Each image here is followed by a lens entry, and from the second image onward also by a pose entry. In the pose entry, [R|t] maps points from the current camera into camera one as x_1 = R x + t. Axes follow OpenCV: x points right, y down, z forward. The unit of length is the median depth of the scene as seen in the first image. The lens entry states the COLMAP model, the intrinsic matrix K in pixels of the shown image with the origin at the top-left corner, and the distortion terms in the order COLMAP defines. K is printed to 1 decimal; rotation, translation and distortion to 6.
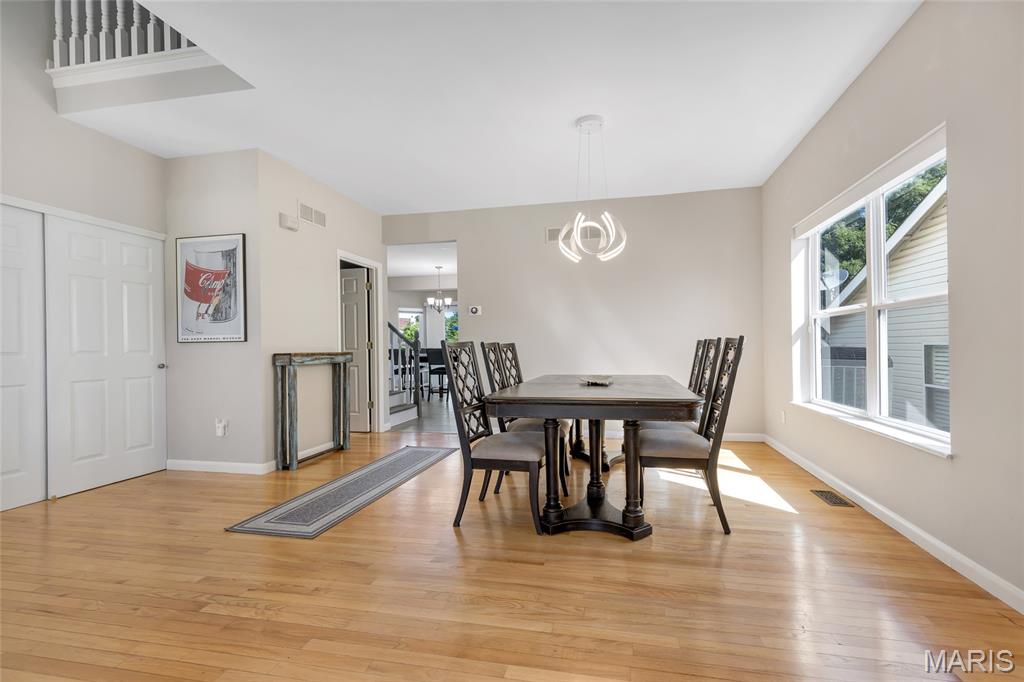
lens RADIAL K [[413.1, 0, 518.5], [0, 413.1, 342.1], [0, 0, 1]] dist [-0.000174, 0.000100]
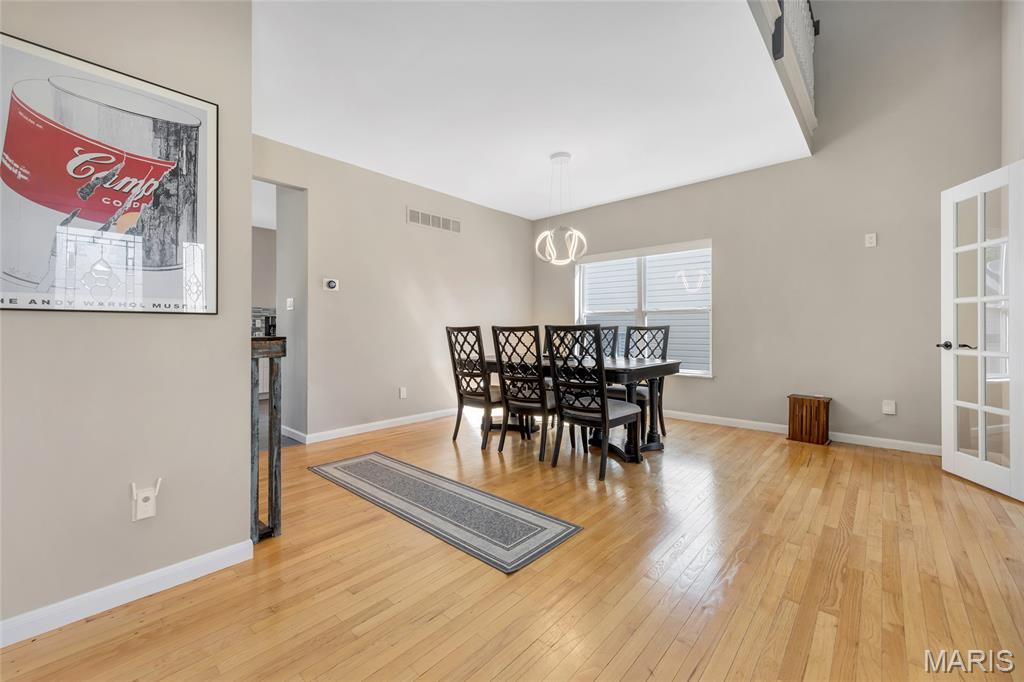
lens RADIAL K [[409.1, 0, 529.8], [0, 409.1, 323.1], [0, 0, 1]] dist [0.000992, 0.000109]
pose [[0.515561, 0.025791, 0.856464, -1.010366], [-0.013222, 0.999667, -0.022144, 0.017917], [-0.856751, 0.000093, 0.515731, 0.451052]]
